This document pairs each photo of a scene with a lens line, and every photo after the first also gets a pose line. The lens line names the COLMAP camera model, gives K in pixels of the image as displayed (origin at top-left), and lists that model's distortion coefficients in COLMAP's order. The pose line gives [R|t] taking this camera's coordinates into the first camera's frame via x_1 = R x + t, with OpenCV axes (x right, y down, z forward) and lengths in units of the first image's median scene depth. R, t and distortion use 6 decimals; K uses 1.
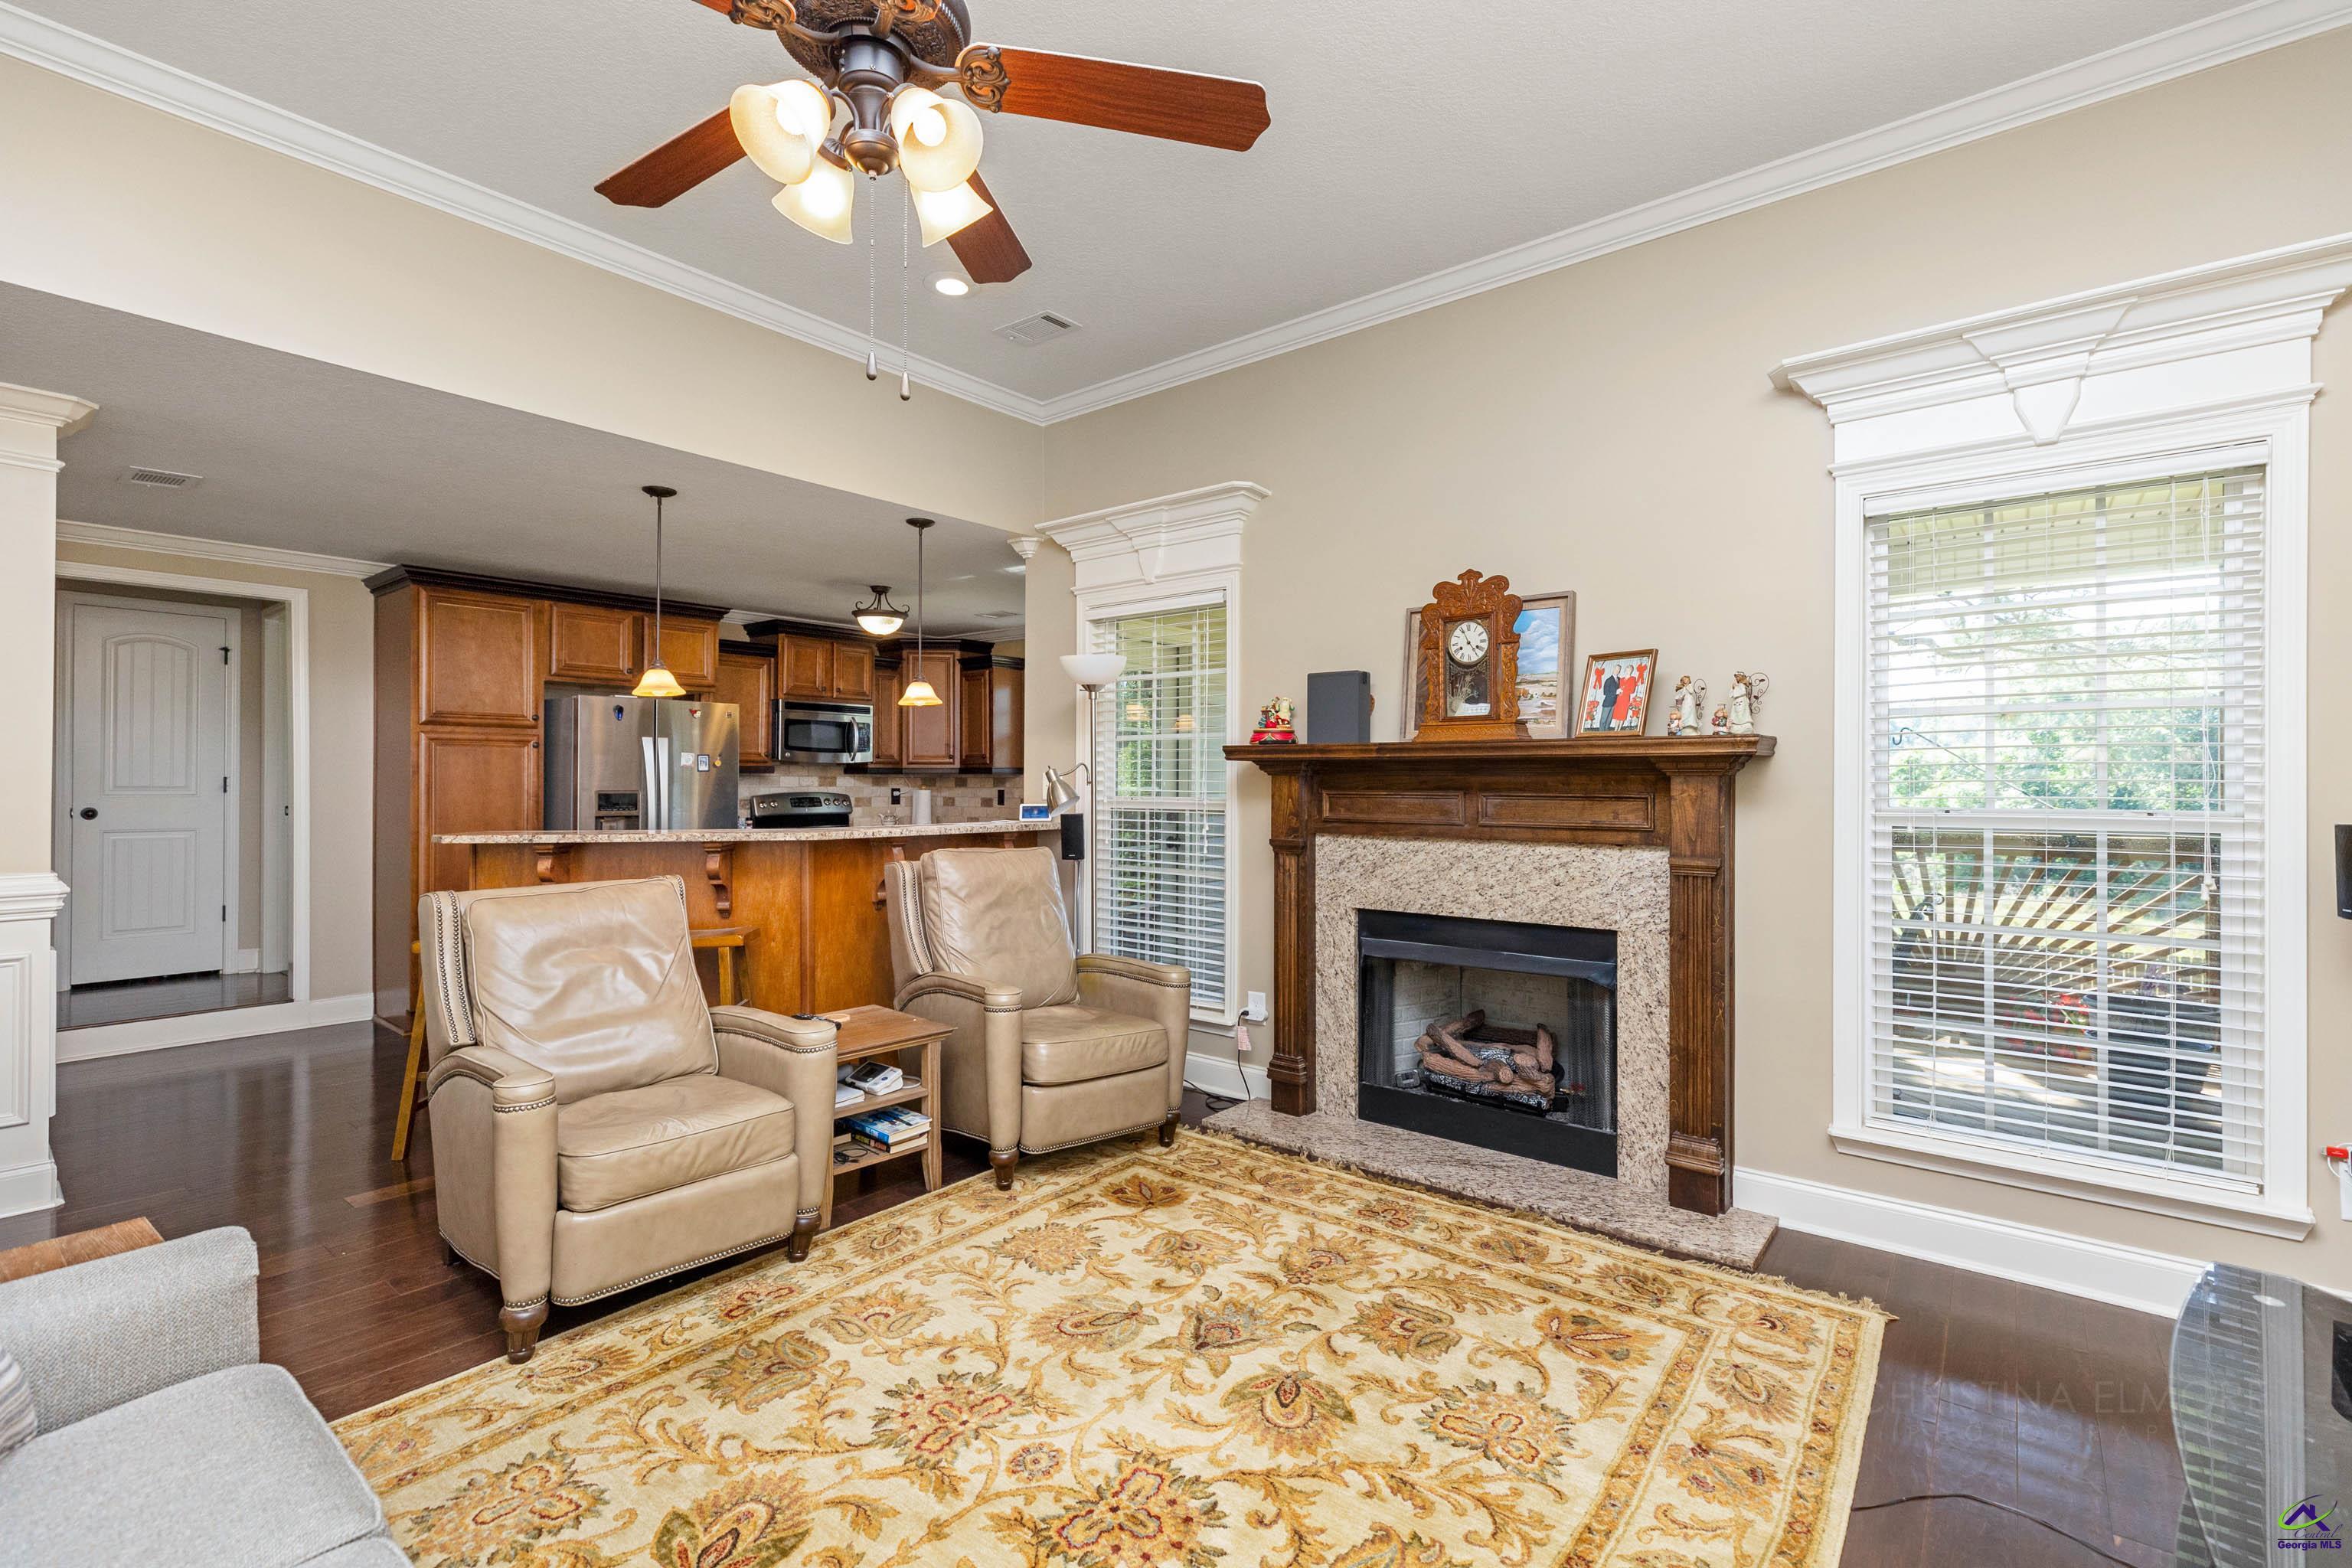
lens RADIAL K [[1052.2, 0, 1166.9], [0, 1052.2, 779.7], [0, 0, 1]] dist [0.001342, -0.000210]
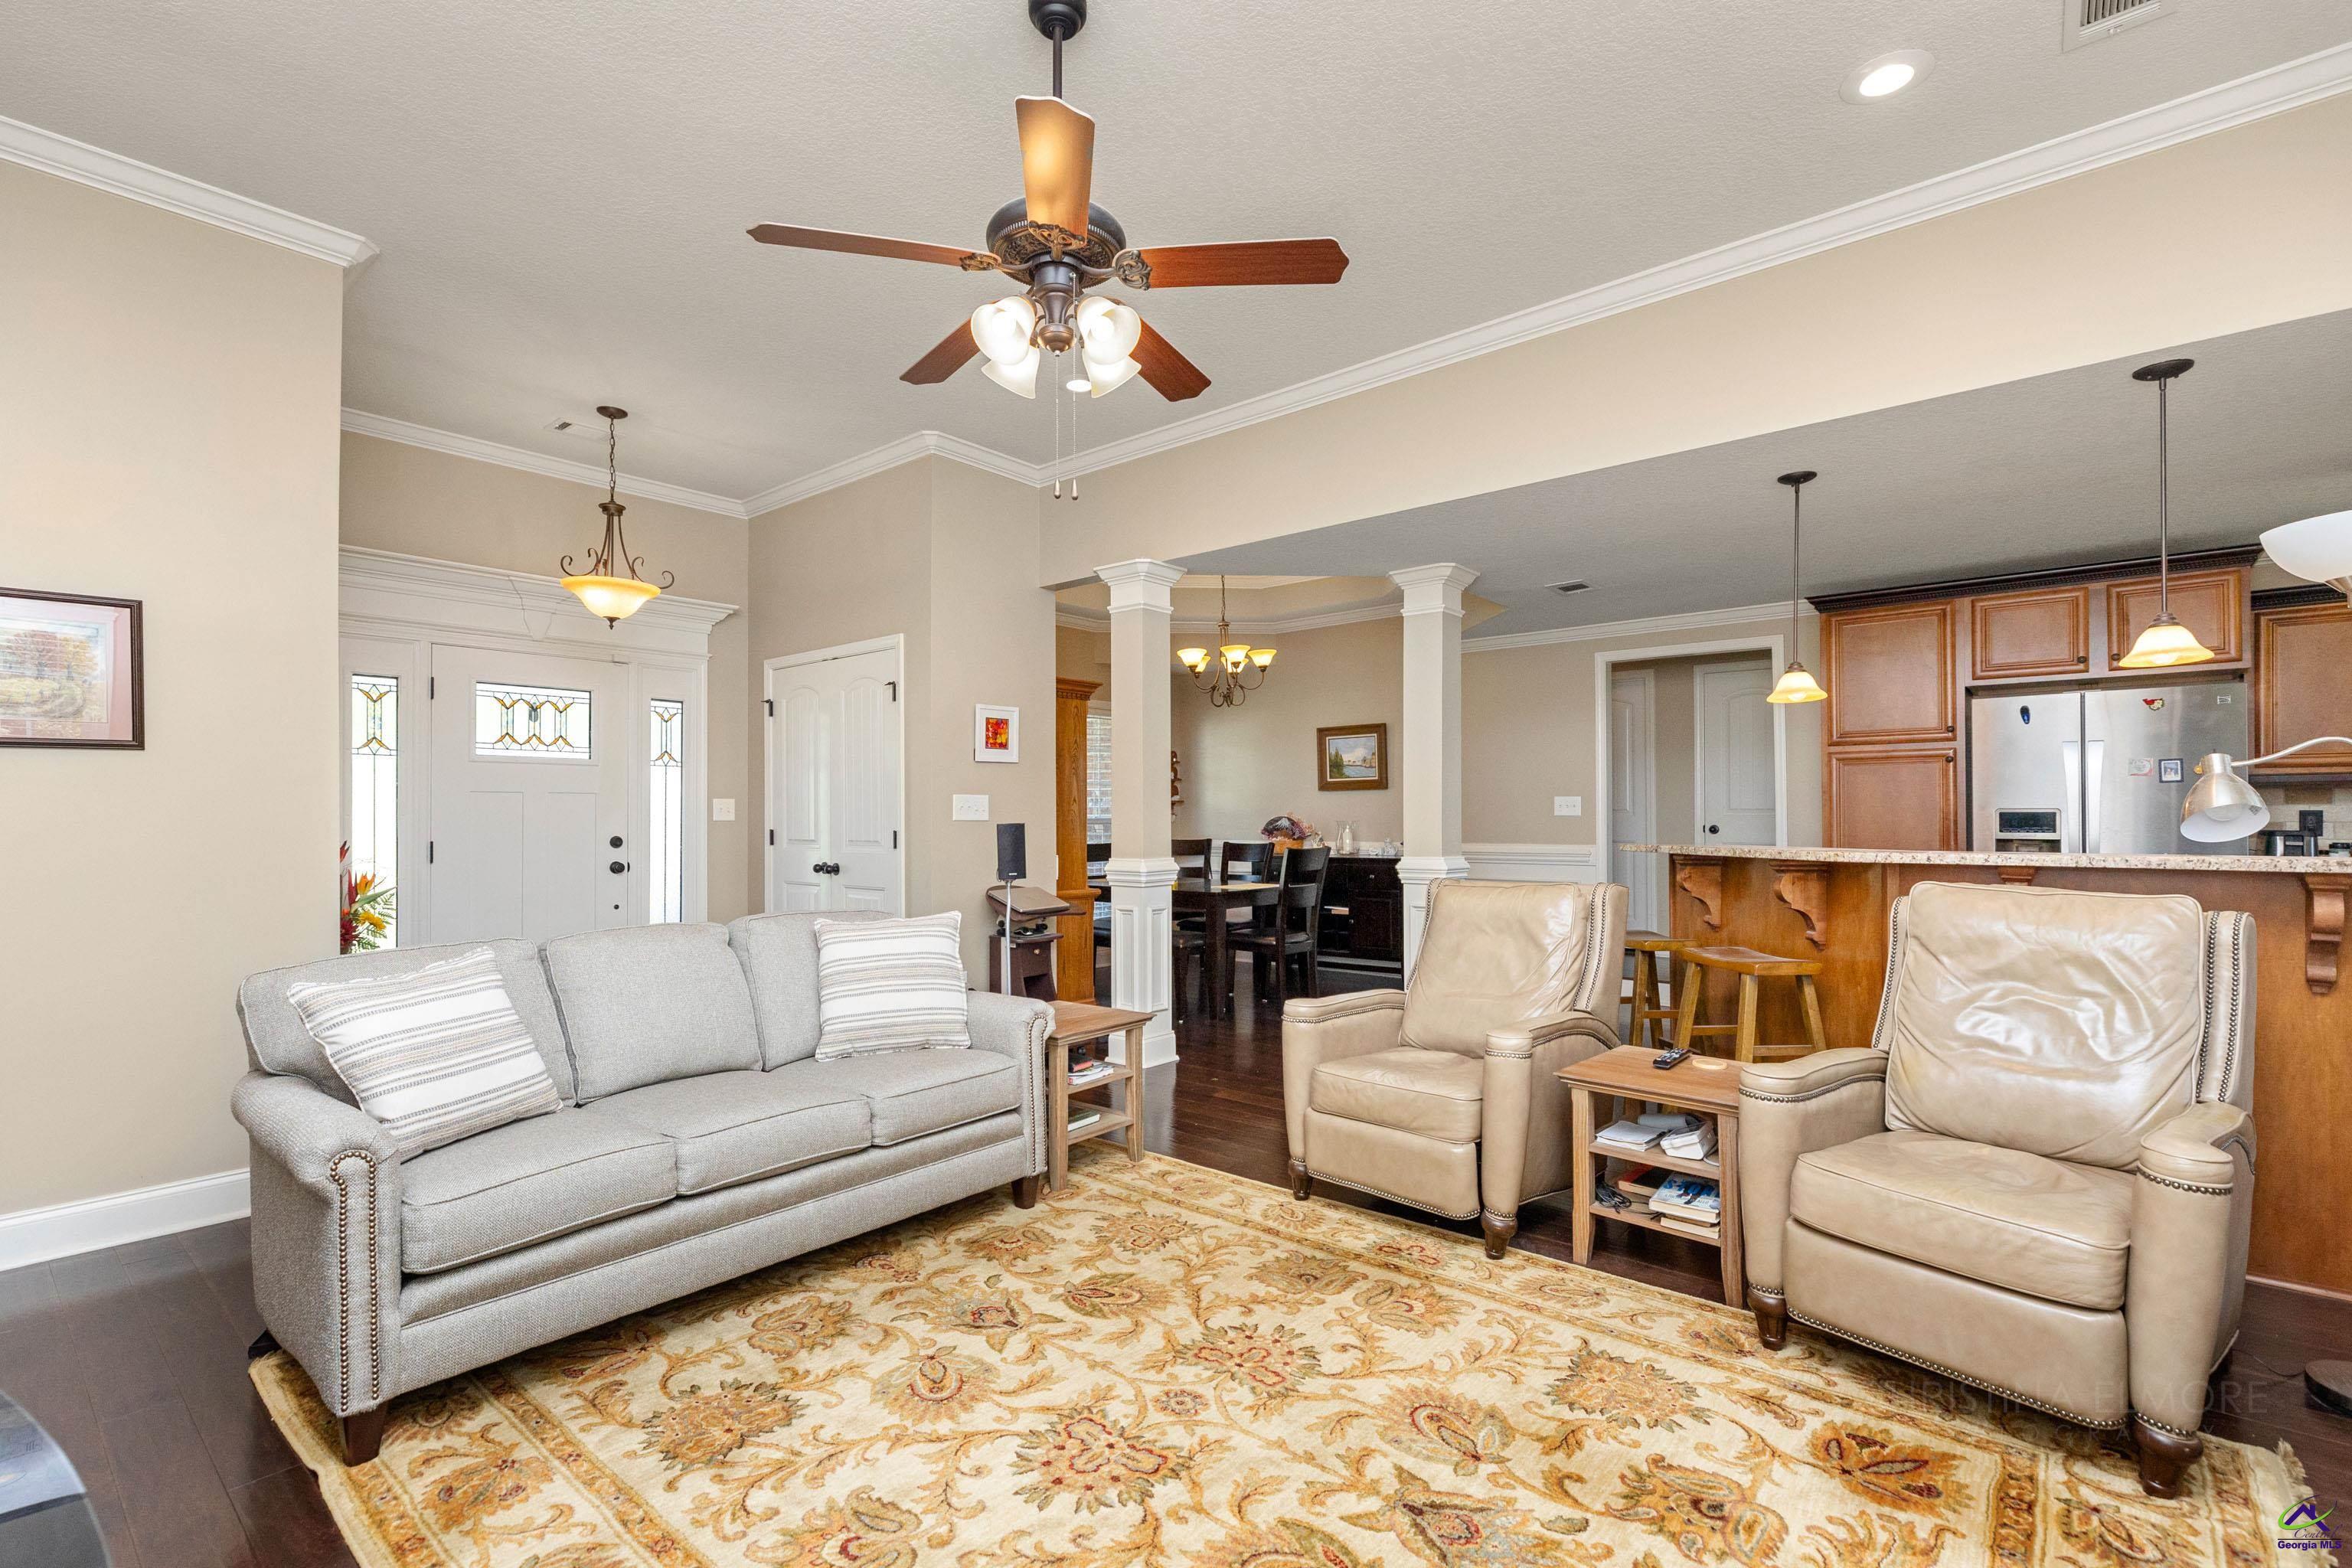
lens RADIAL K [[1069.1, 0, 1175.2], [0, 1069.1, 775.9], [0, 0, 1]] dist [0.002261, 0.000255]
pose [[-0.025108, -0.038699, -0.998935, 0.596176], [0.005374, 0.999231, -0.038845, 0.025127], [0.999670, -0.006343, -0.024881, 0.607418]]
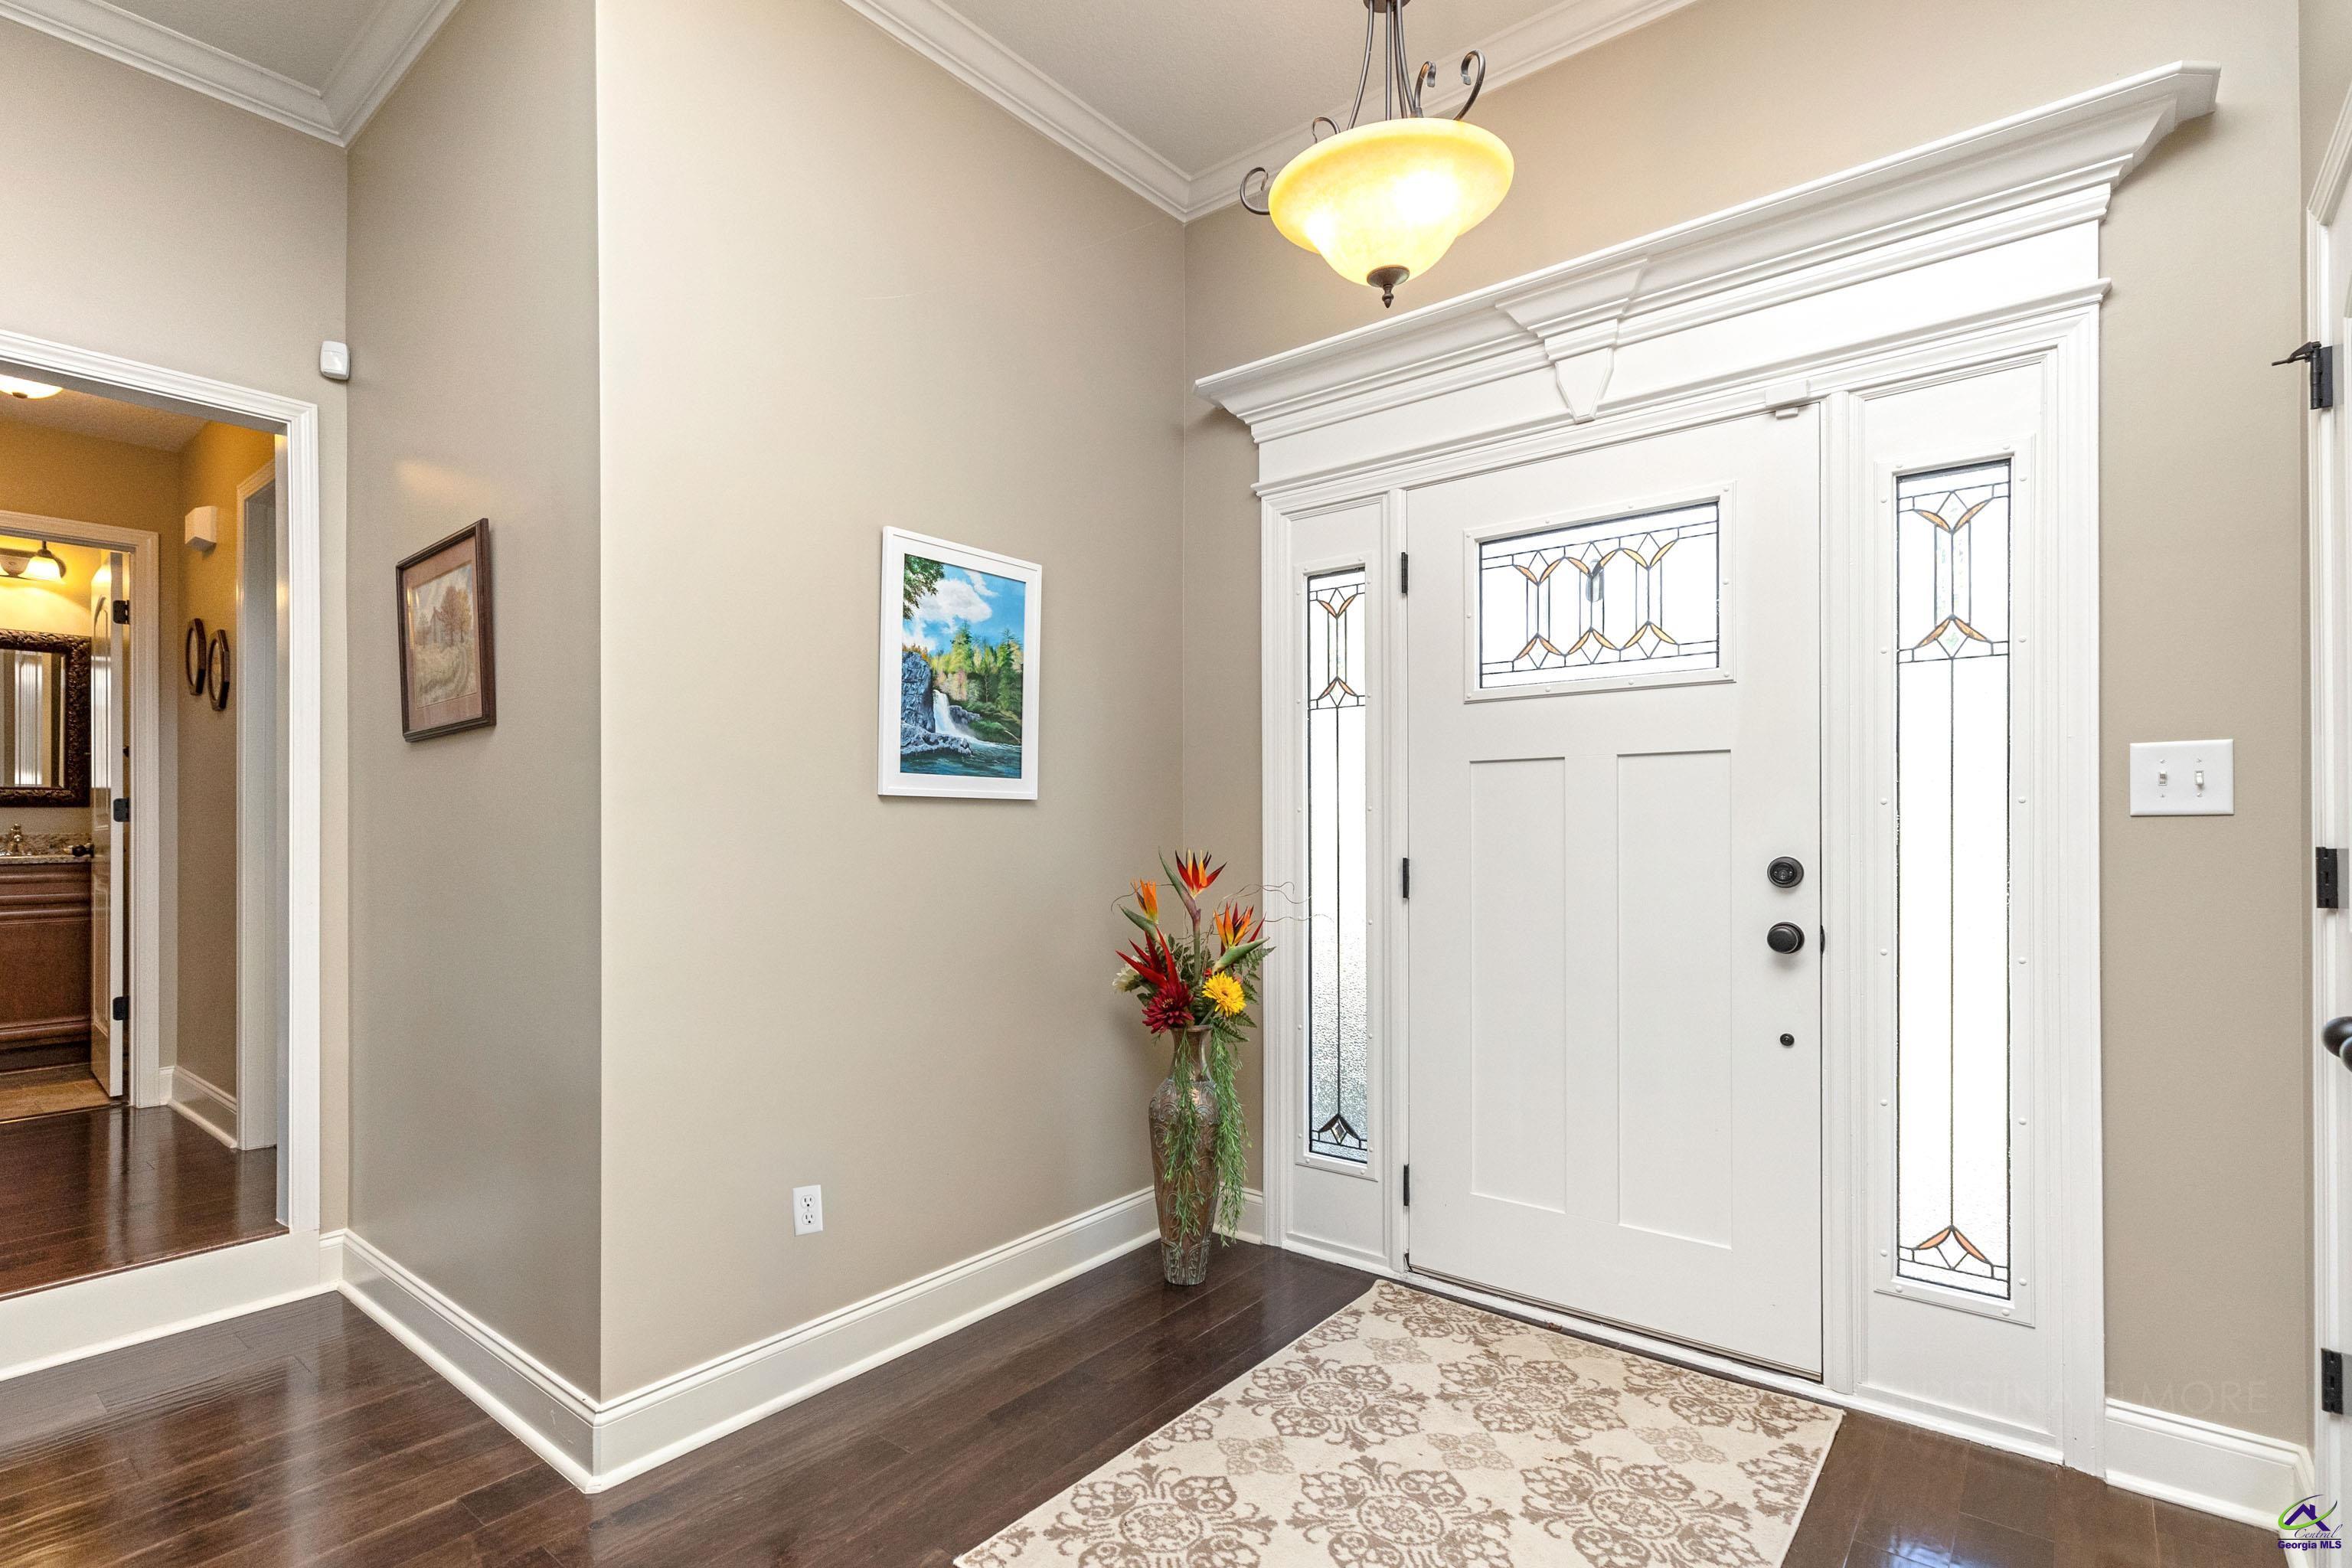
lens RADIAL K [[1145.5, 0, 1086.2], [0, 1145.5, 839.1], [0, 0, 1]] dist [-0.000127, 0.000341]
pose [[-0.999202, 0.005682, 0.039533, -0.728750], [0.005886, 0.999970, 0.005046, 0.032291], [-0.039503, 0.005274, -0.999206, 0.387964]]
